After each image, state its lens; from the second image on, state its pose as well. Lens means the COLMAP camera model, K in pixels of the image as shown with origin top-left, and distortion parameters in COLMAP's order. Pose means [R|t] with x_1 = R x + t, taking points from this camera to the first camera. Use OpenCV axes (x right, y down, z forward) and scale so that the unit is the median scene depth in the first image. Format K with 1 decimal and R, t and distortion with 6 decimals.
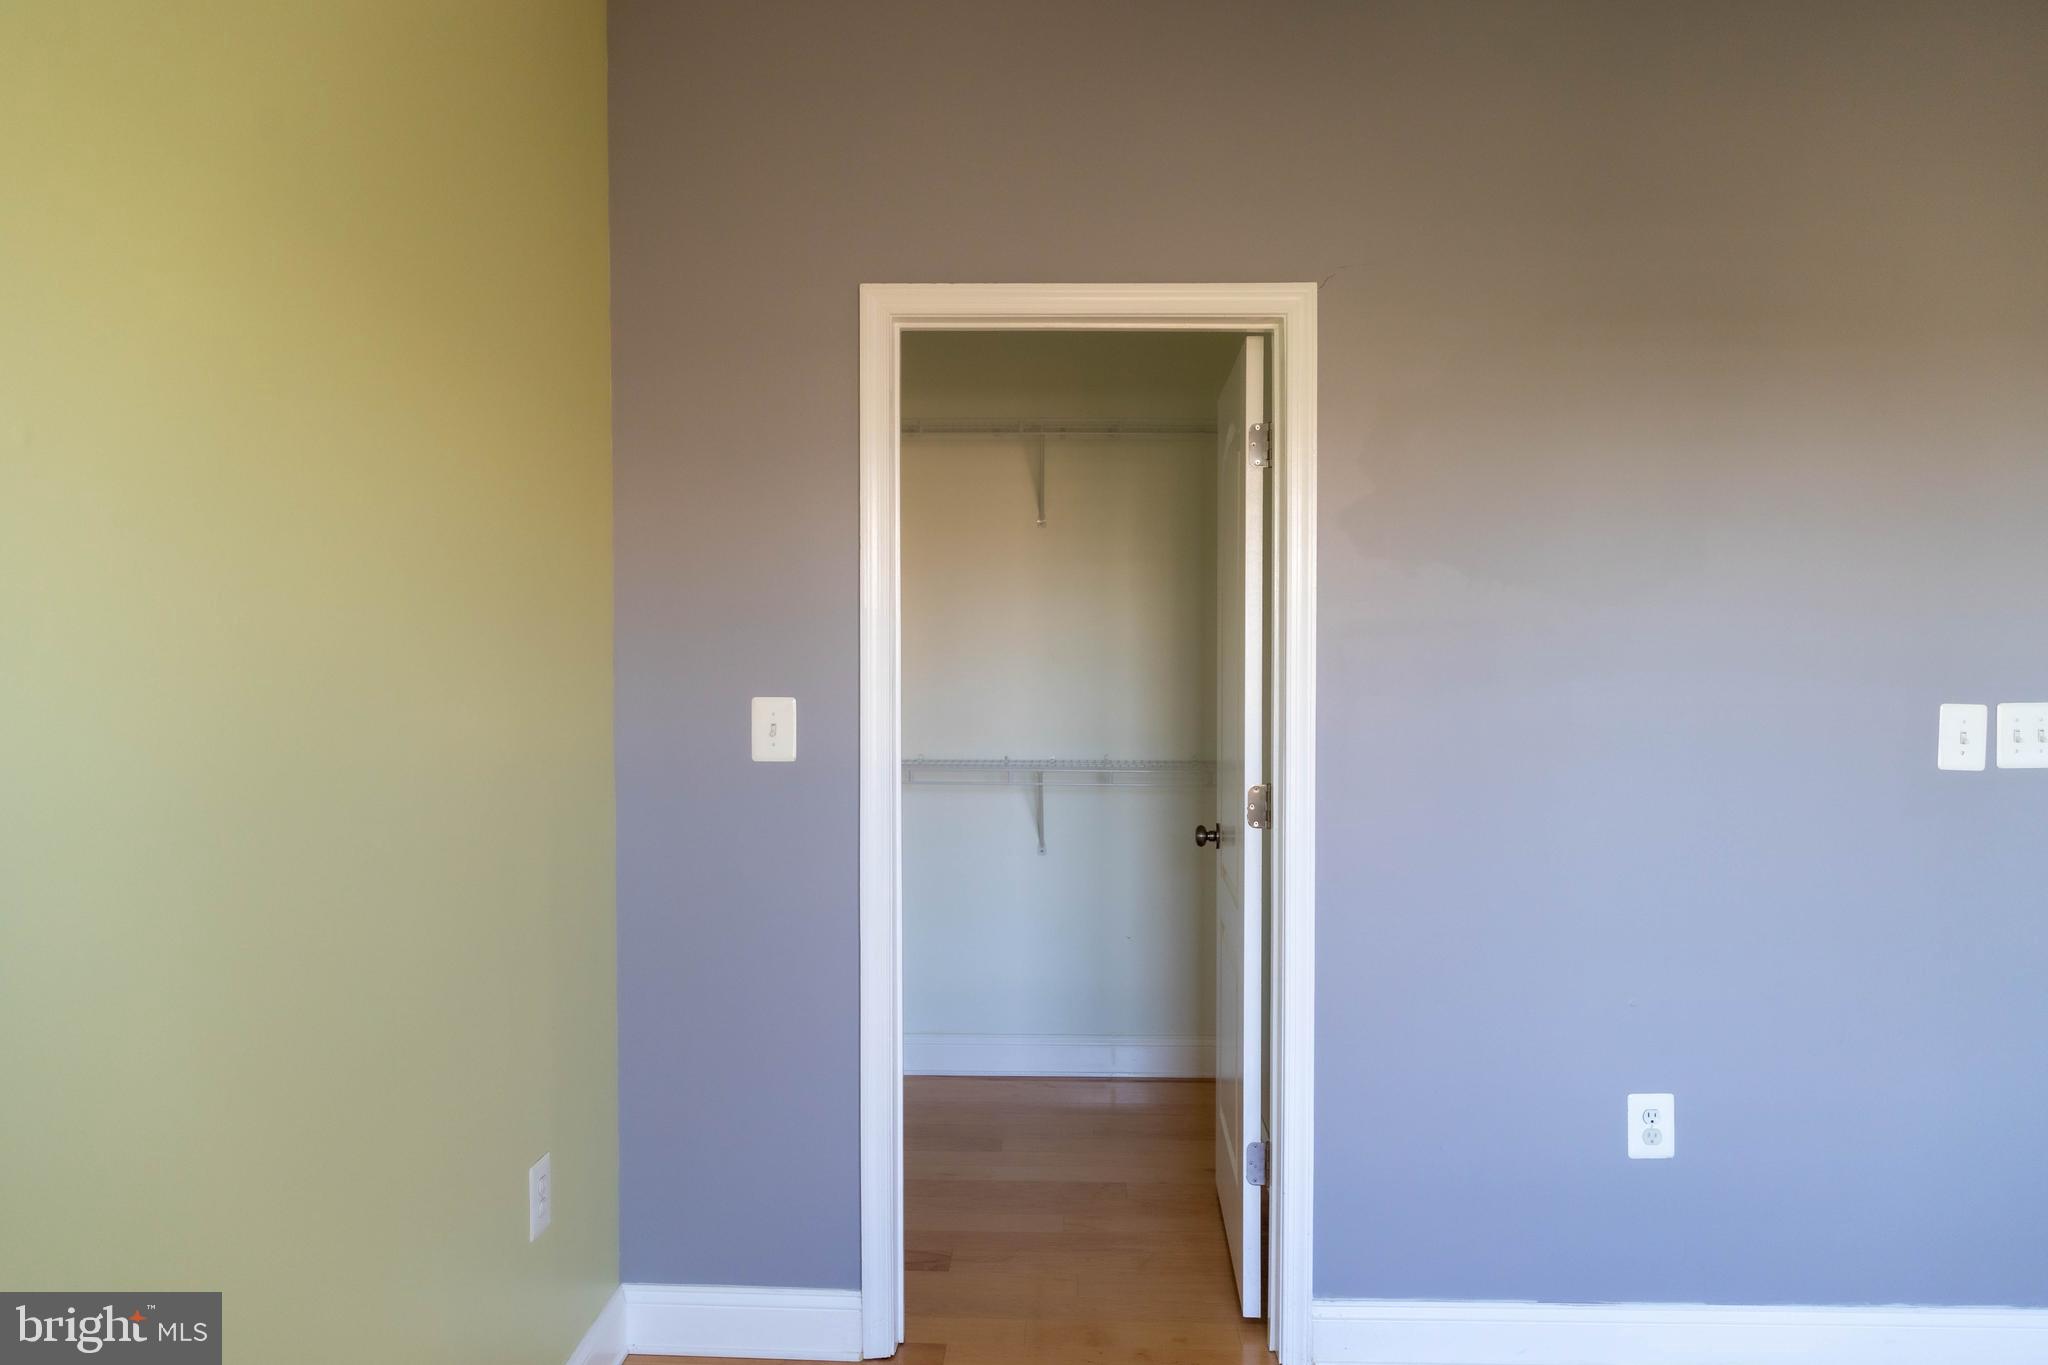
lens RADIAL K [[1375.0, 0, 1029.1], [0, 1375.0, 671.6], [0, 0, 1]] dist [-0.002988, 0.002521]
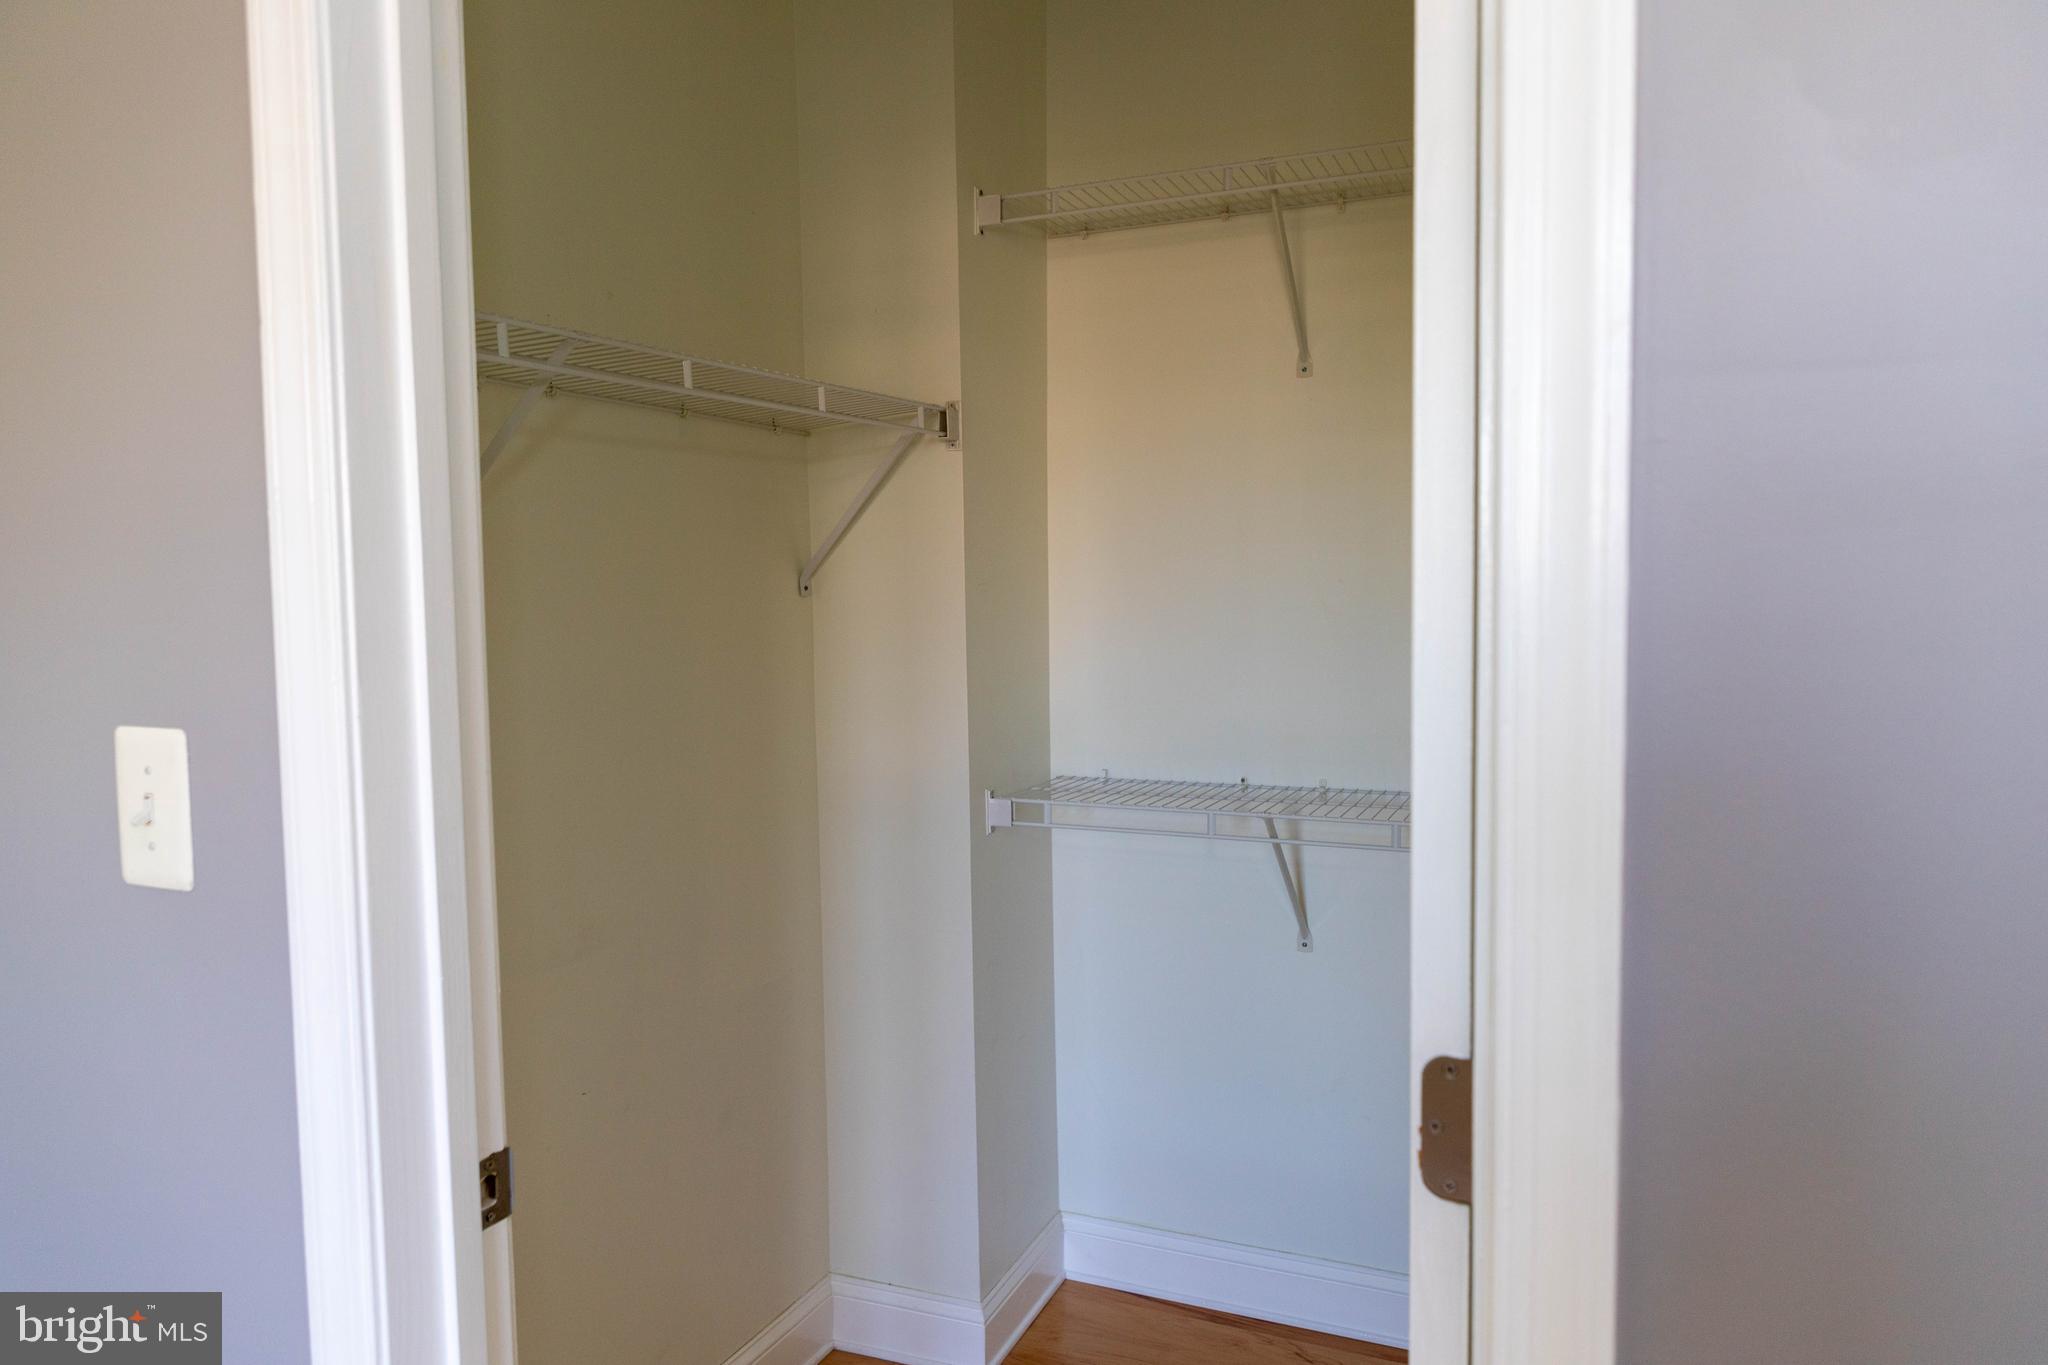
lens RADIAL K [[1375.0, 0, 1026.6], [0, 1375.0, 683.1], [0, 0, 1]] dist [-0.002988, 0.002521]
pose [[0.929171, 0.012848, -0.369427, 0.161884], [0.004417, 0.998939, 0.045850, -0.008790], [0.369624, -0.044234, 0.928128, 0.613008]]
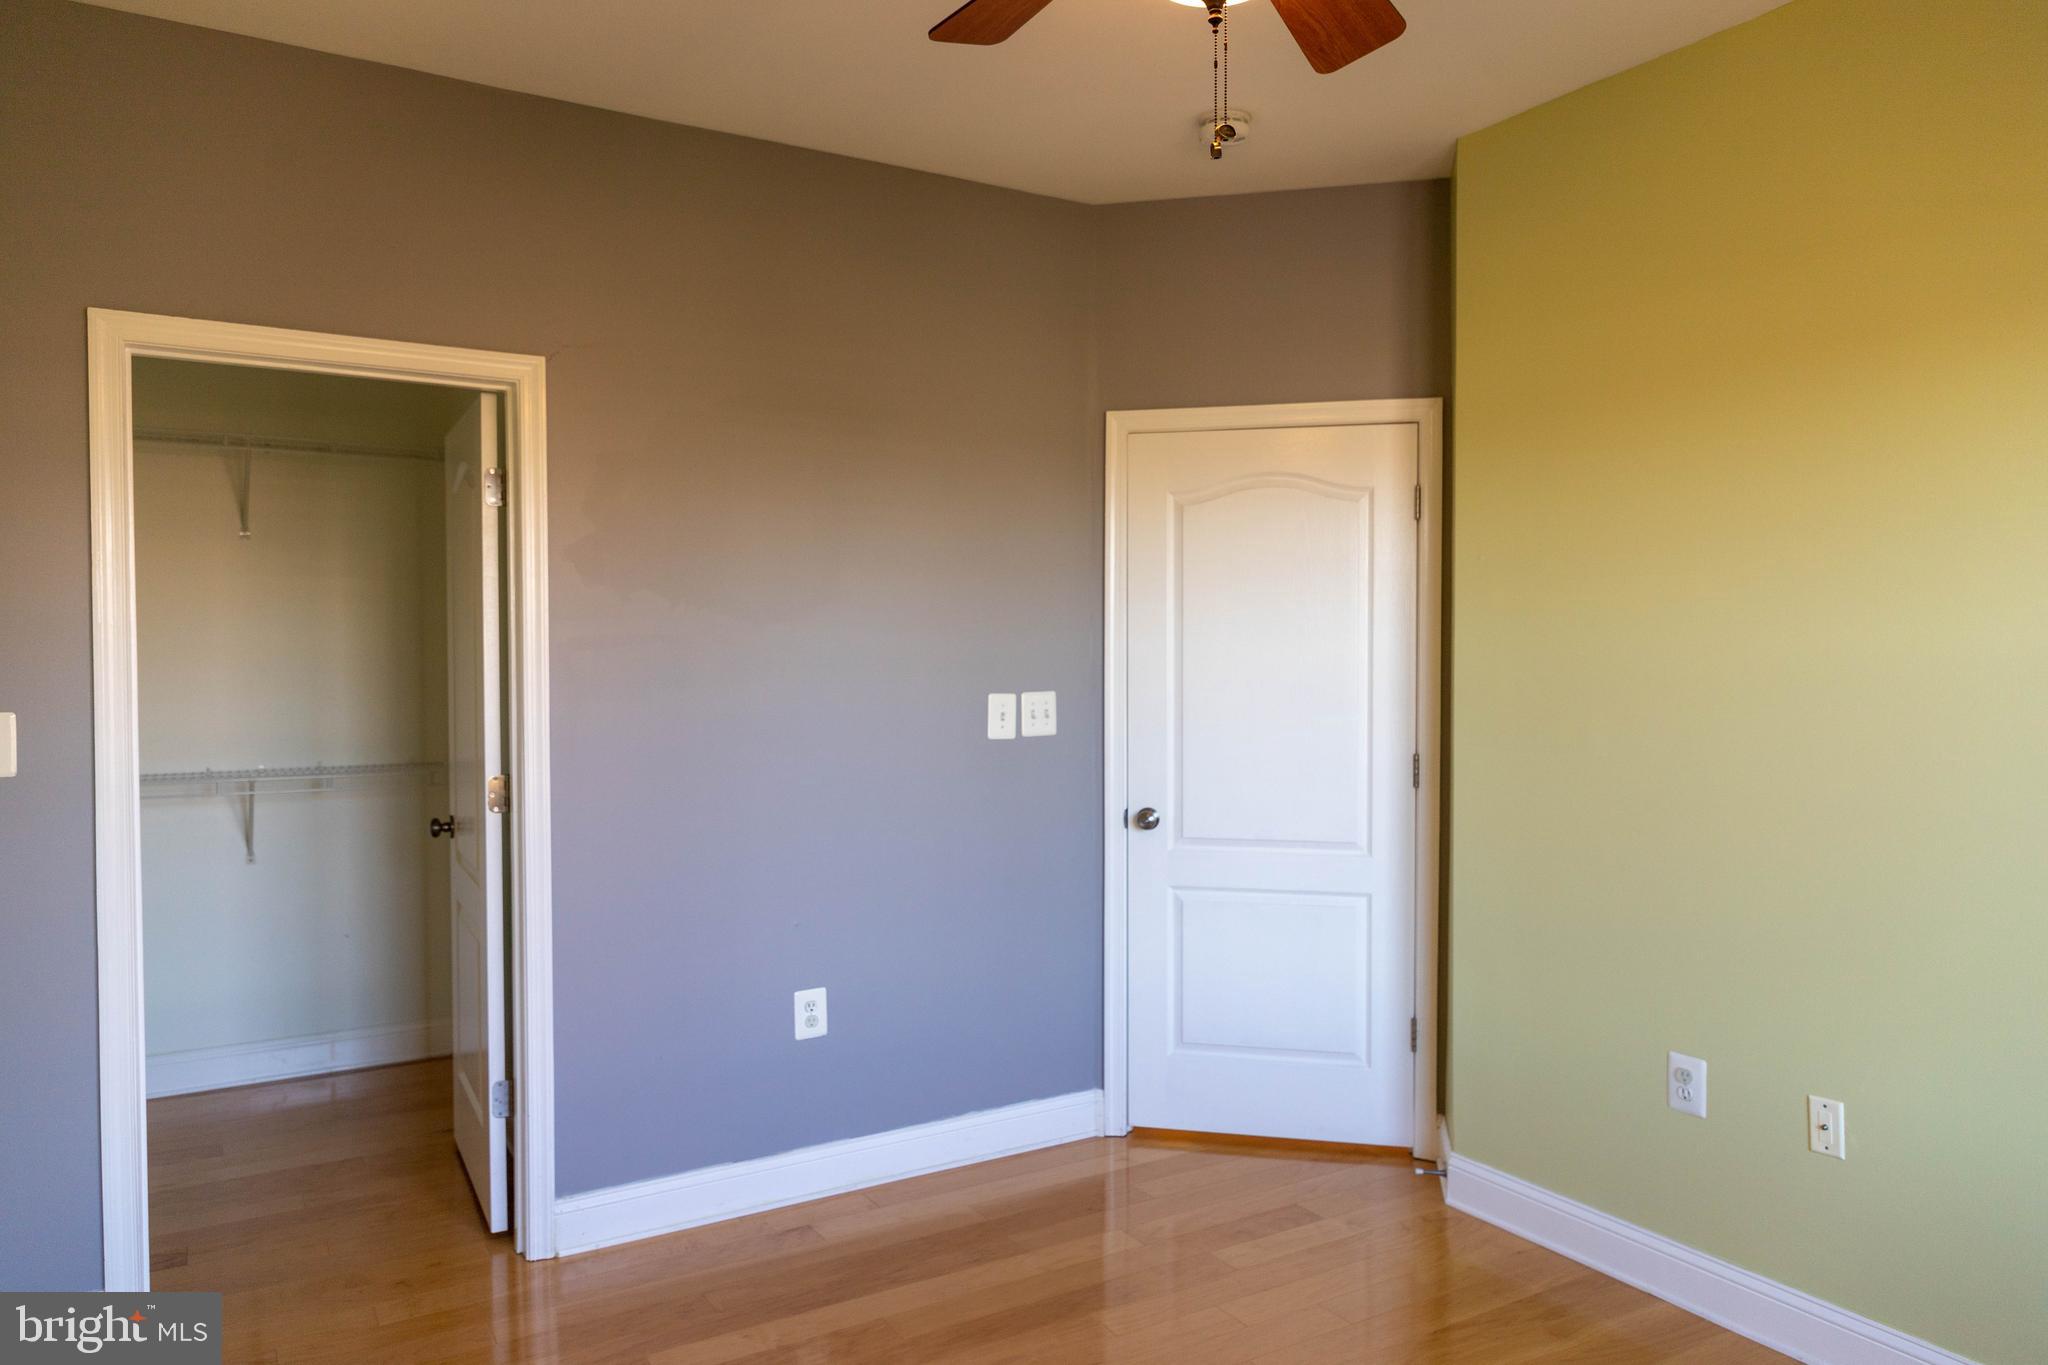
lens RADIAL K [[1375.0, 0, 1024.3], [0, 1375.0, 679.4], [0, 0, 1]] dist [-0.002988, 0.002521]
pose [[0.833615, -0.016414, 0.552102, -0.103502], [0.014770, 0.999863, 0.007425, -0.002121], [-0.552148, 0.001965, 0.833744, -0.222414]]
